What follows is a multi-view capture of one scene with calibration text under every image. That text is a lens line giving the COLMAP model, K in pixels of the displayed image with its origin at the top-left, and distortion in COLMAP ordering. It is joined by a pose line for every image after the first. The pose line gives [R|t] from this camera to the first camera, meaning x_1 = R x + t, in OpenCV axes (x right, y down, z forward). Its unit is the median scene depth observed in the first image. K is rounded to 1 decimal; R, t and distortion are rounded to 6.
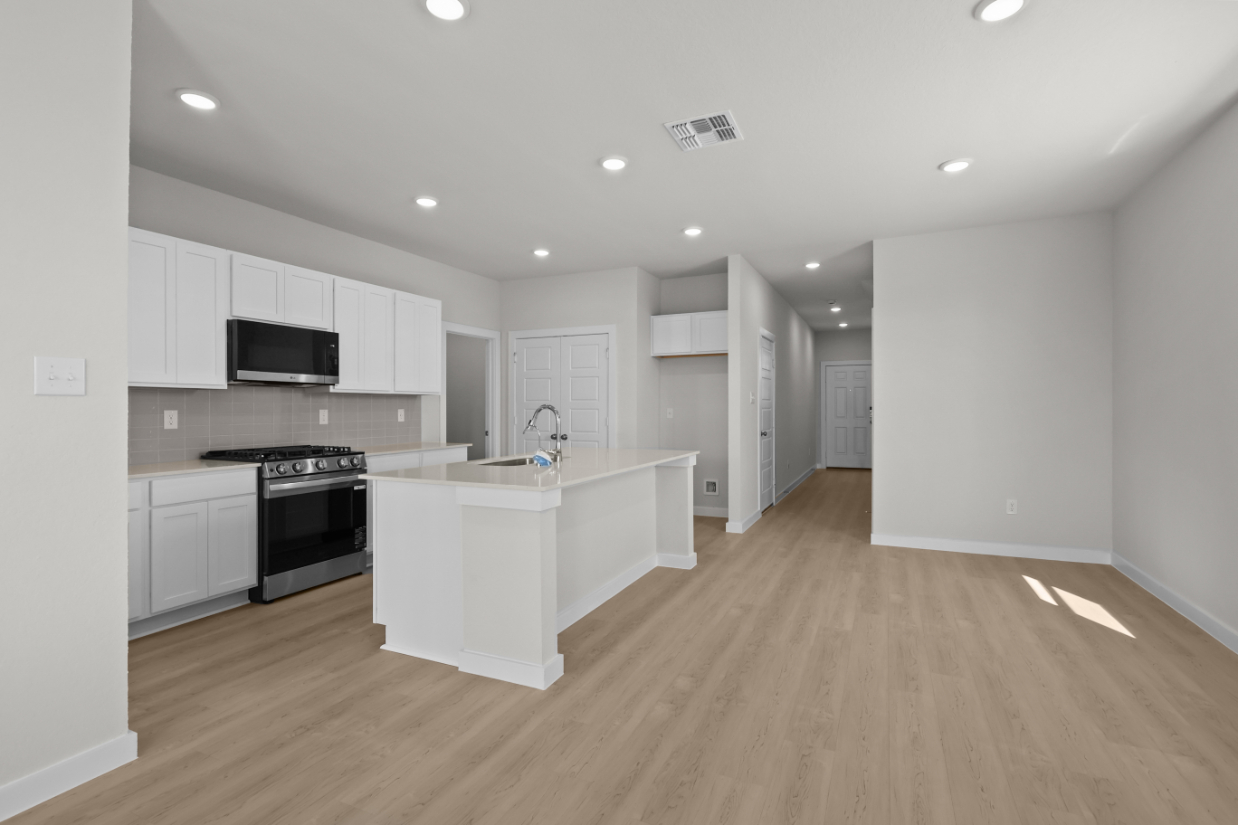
lens RADIAL K [[573.4, 0, 627.5], [0, 573.4, 407.0], [0, 0, 1]] dist [0.000622, -0.000327]
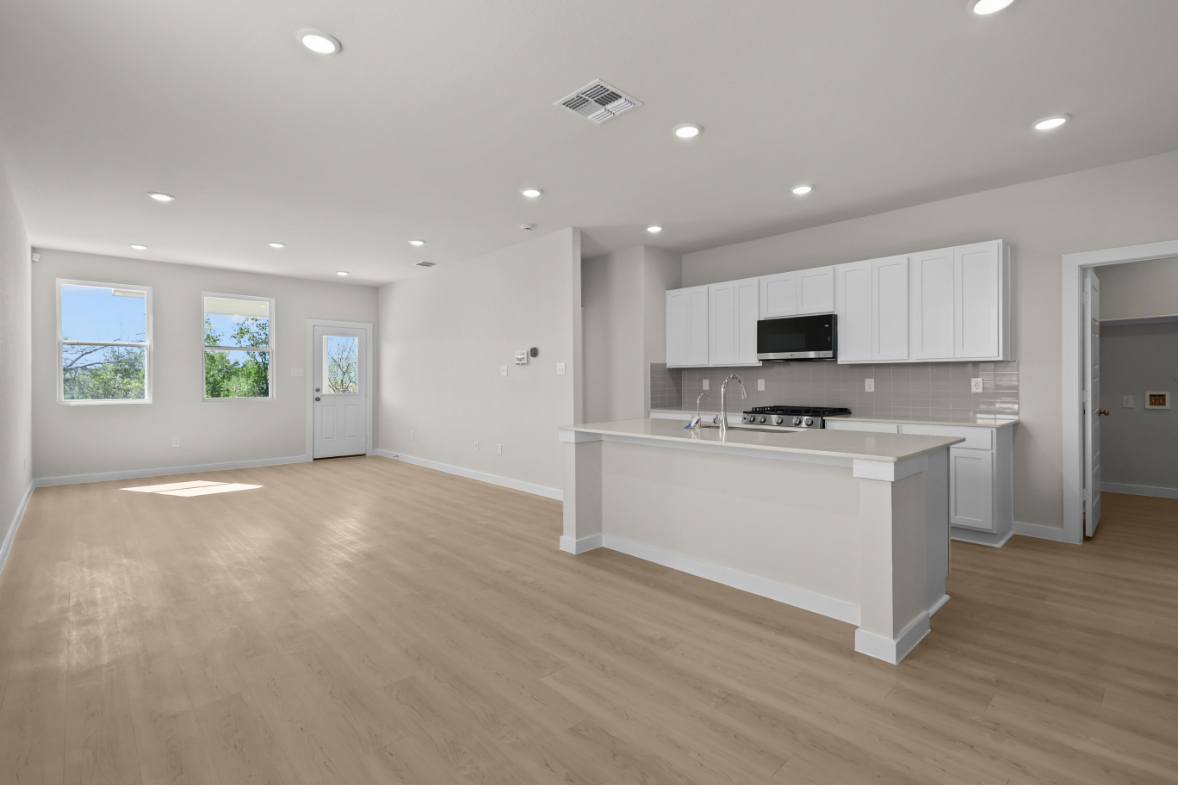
lens RADIAL K [[543.6, 0, 578.3], [0, 543.6, 379.8], [0, 0, 1]] dist [-0.001950, 0.000023]
pose [[-0.390737, 0.004436, -0.920492, 0.729950], [0.006984, 0.999974, 0.001854, 0.000654], [0.920476, -0.005704, -0.390757, 0.950499]]
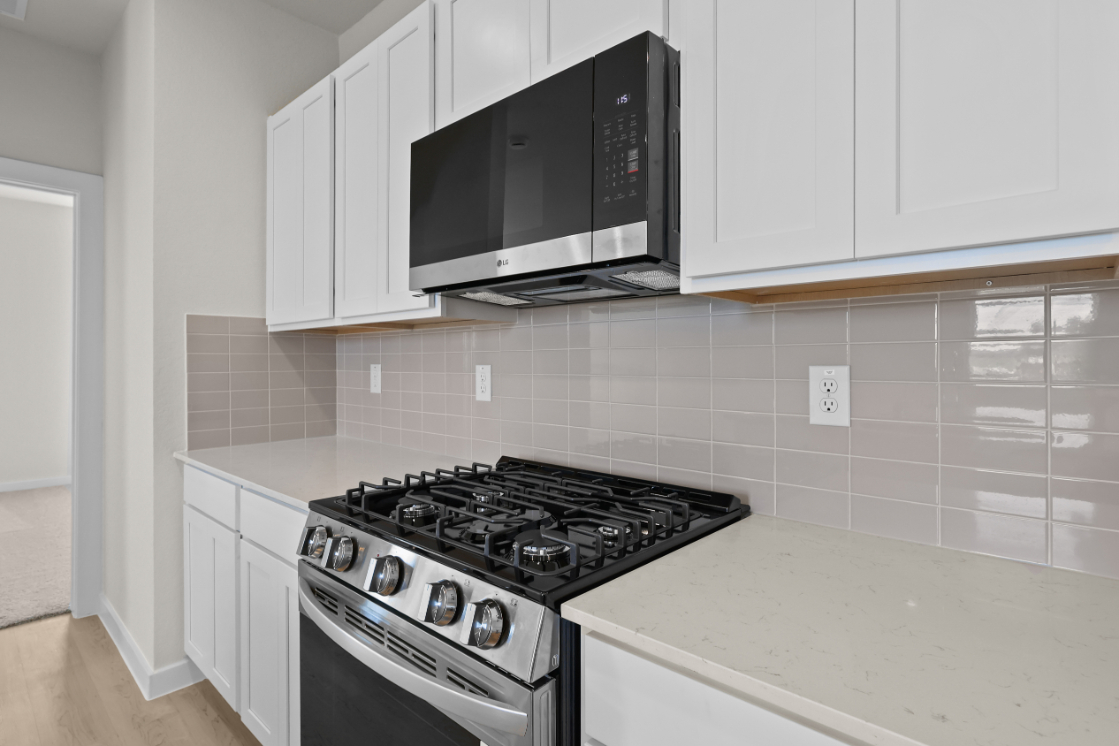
lens RADIAL K [[564.7, 0, 554.9], [0, 564.7, 365.9], [0, 0, 1]] dist [-0.001783, -0.000284]
pose [[-0.316527, 0.006713, -0.948560, -0.278837], [0.002880, 0.999977, 0.006116, 0.002911], [0.948579, -0.000796, -0.316539, 1.031169]]
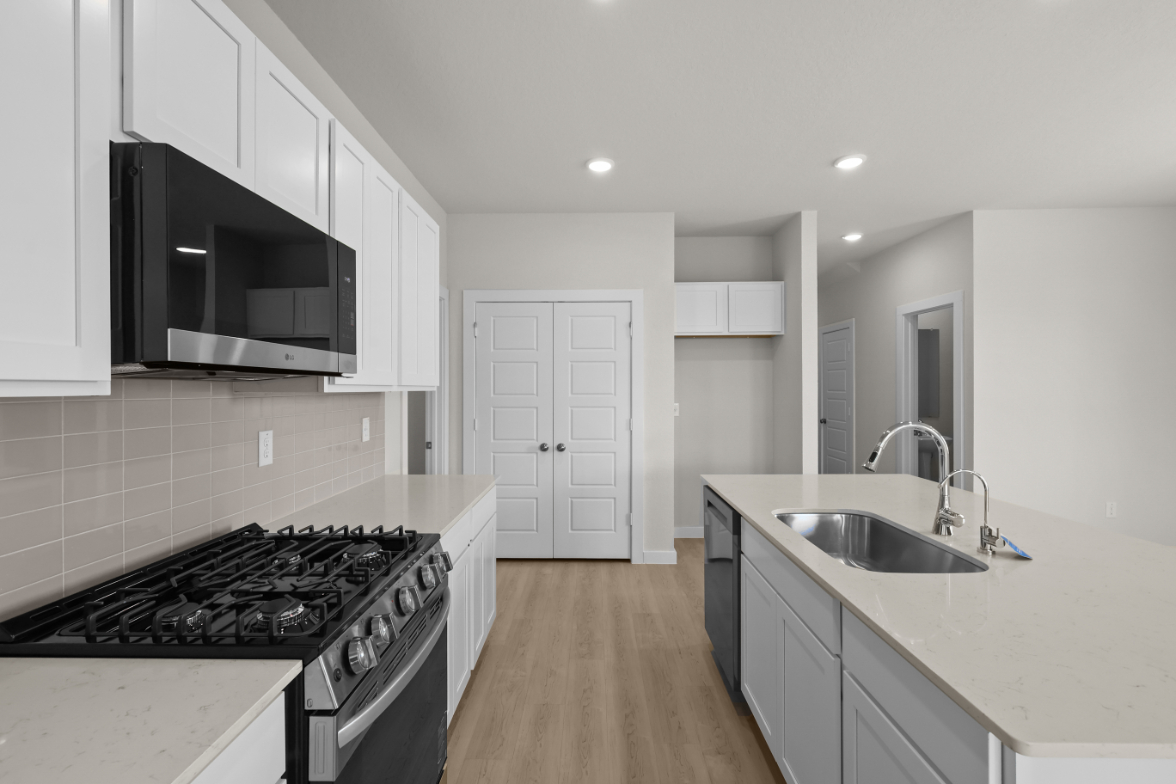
lens RADIAL K [[538.4, 0, 588.0], [0, 538.4, 392.0], [0, 0, 1]] dist [-0.001969, -0.000192]
pose [[0.917298, -0.004210, 0.398179, -0.501721], [0.001165, 0.999968, 0.007889, -0.029527], [-0.398199, -0.006773, 0.917274, 0.573182]]
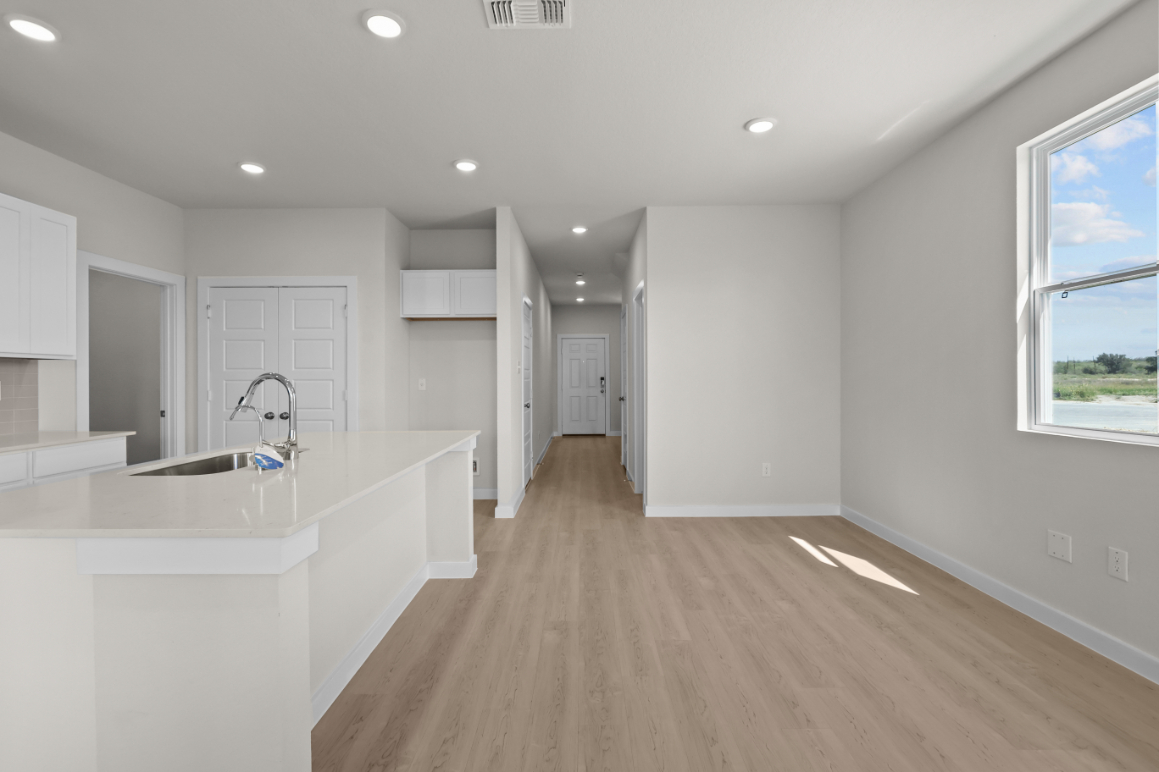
lens RADIAL K [[531.6, 0, 581.7], [0, 531.6, 380.2], [0, 0, 1]] dist [-0.002027, -0.000172]
pose [[0.911665, -0.003064, 0.410923, -0.056506], [0.001287, 0.999989, 0.004600, 0.001357], [-0.410932, -0.003665, 0.911658, 0.253078]]
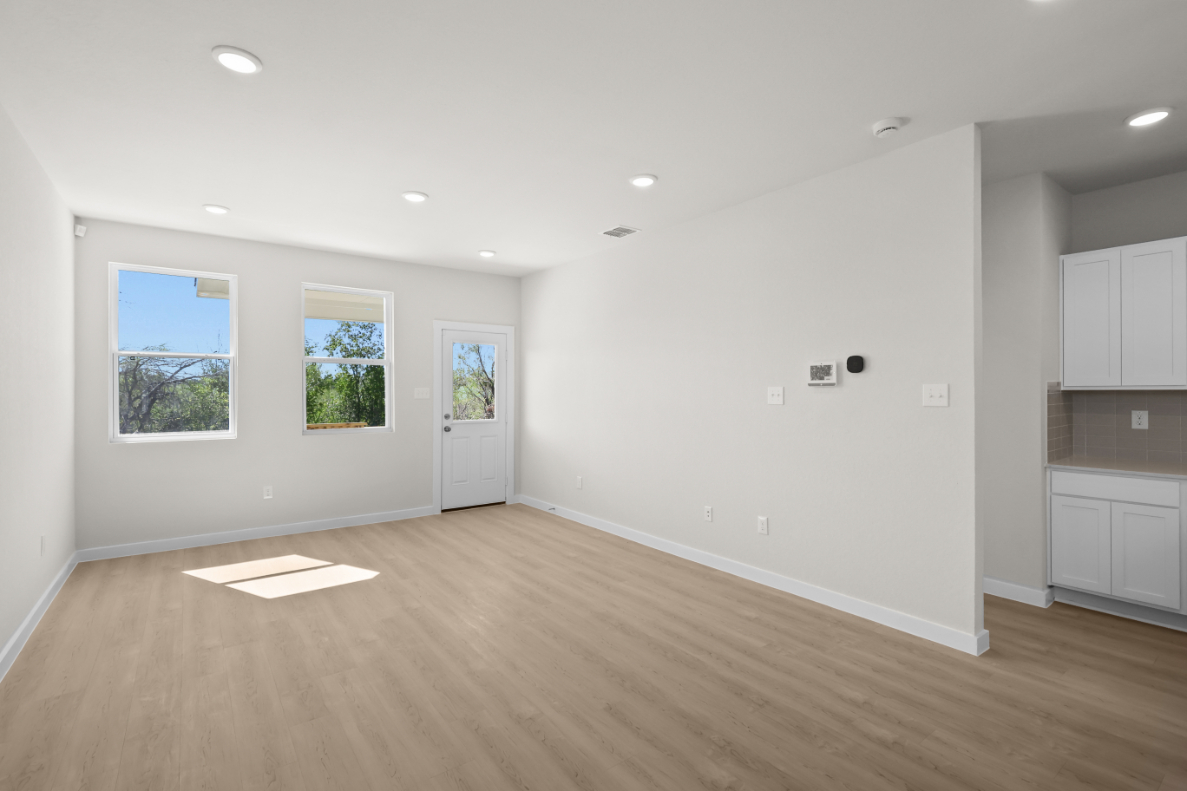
lens RADIAL K [[546.7, 0, 585.7], [0, 546.7, 388.7], [0, 0, 1]] dist [-0.001959, -0.000295]
pose [[-0.493972, 0.000808, -0.869477, 0.385960], [0.006198, 0.999977, -0.002592, -0.031839], [0.869456, -0.006669, -0.493966, 0.378057]]
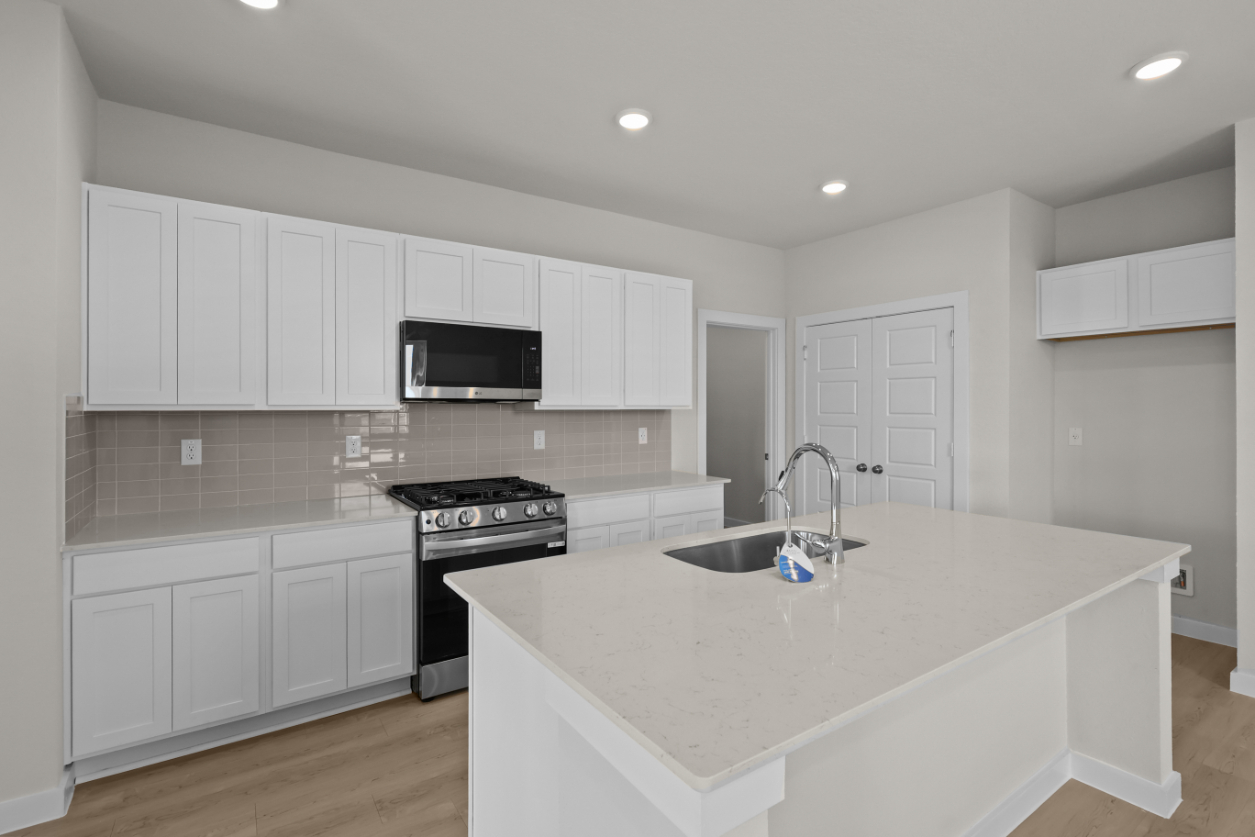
lens RADIAL K [[582.6, 0, 627.4], [0, 582.6, 405.8], [0, 0, 1]] dist [-0.002545, 0.000675]
pose [[0.855253, -0.000326, -0.518210, -0.013087], [0.000685, 1.000000, 0.000500, -0.031740], [0.518210, -0.000783, 0.855253, 0.404731]]
